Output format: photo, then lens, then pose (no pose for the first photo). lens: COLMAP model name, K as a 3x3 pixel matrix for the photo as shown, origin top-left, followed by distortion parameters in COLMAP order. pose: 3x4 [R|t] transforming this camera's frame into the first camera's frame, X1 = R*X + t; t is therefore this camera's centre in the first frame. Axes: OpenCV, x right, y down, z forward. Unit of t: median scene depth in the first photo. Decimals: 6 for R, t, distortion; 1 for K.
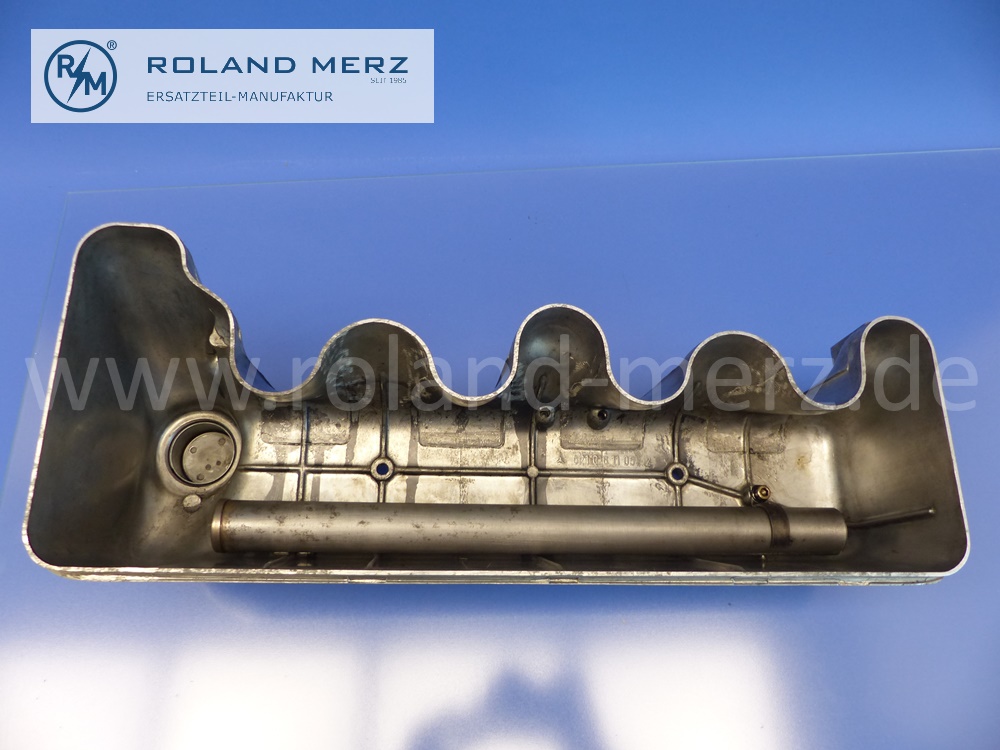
lens RADIAL K [[775.9, 0, 500.0], [0, 775.9, 375.0], [0, 0, 1]] dist [-0.014941, -0.002955]
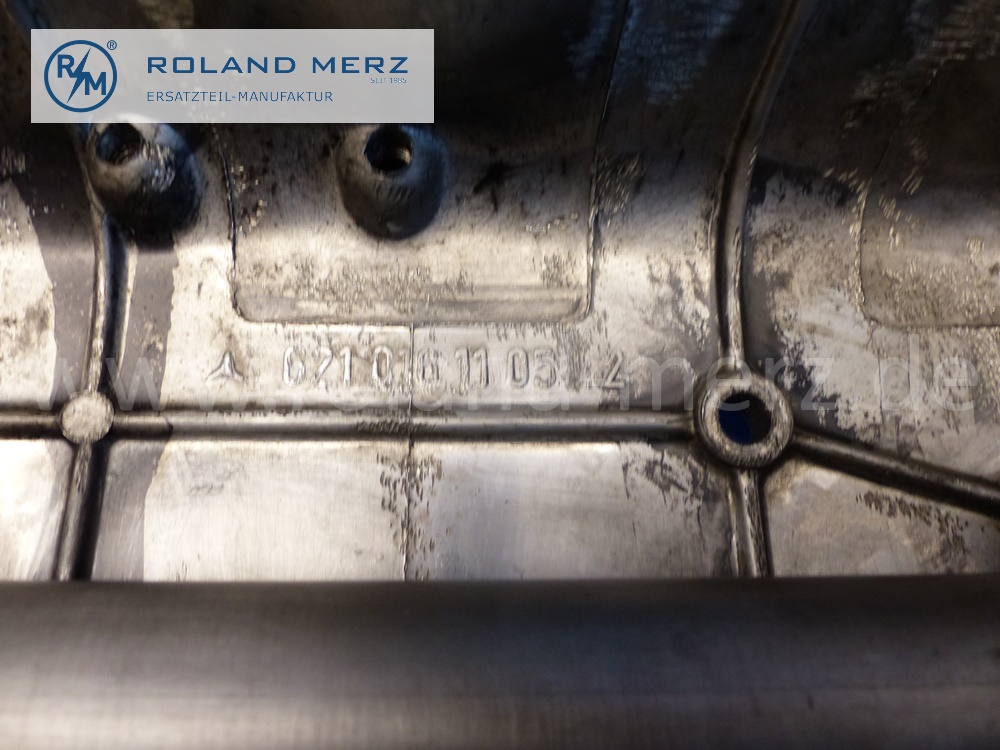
lens RADIAL K [[775.9, 0, 500.0], [0, 775.9, 375.0], [0, 0, 1]] dist [-0.014941, -0.002955]
pose [[0.998962, -0.022410, -0.039648, 0.166876], [0.022123, 0.999726, -0.007672, 0.114893], [0.039809, 0.006787, 0.999184, 0.769676]]
